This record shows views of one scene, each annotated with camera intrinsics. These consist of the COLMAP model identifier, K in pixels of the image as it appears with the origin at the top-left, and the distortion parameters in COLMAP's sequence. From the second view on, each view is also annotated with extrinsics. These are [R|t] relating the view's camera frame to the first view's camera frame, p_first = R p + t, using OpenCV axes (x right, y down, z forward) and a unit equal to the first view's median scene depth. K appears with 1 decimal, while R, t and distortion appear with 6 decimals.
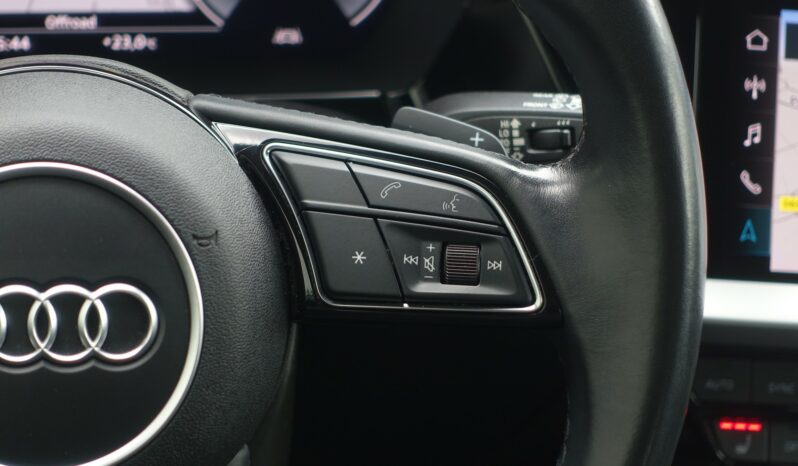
lens RADIAL K [[1772.8, 0, 399.0], [0, 1772.8, 233.0], [0, 0, 1]] dist [-0.038668, -0.187168]
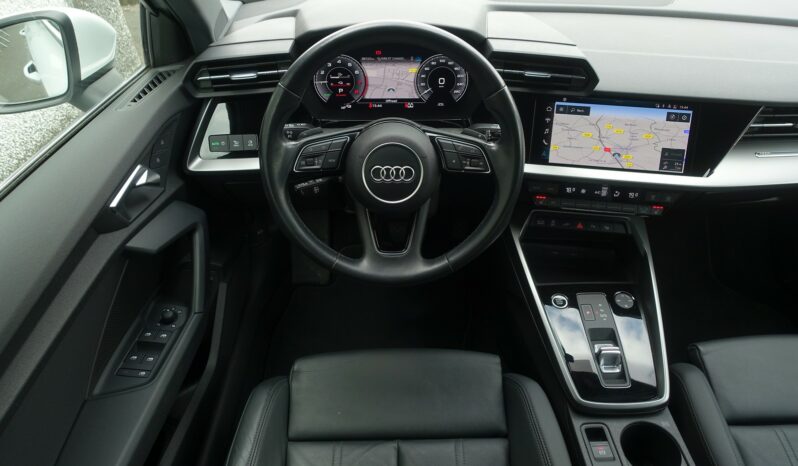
lens RADIAL K [[548.2, 0, 399.0], [0, 548.2, 233.0], [0, 0, 1]] dist [-0.010286, 0.003632]
pose [[0.991052, 0.038860, -0.127694, 0.027644], [-0.015432, 0.983624, 0.179568, -0.058915], [0.132582, -0.175991, 0.975423, -0.536513]]
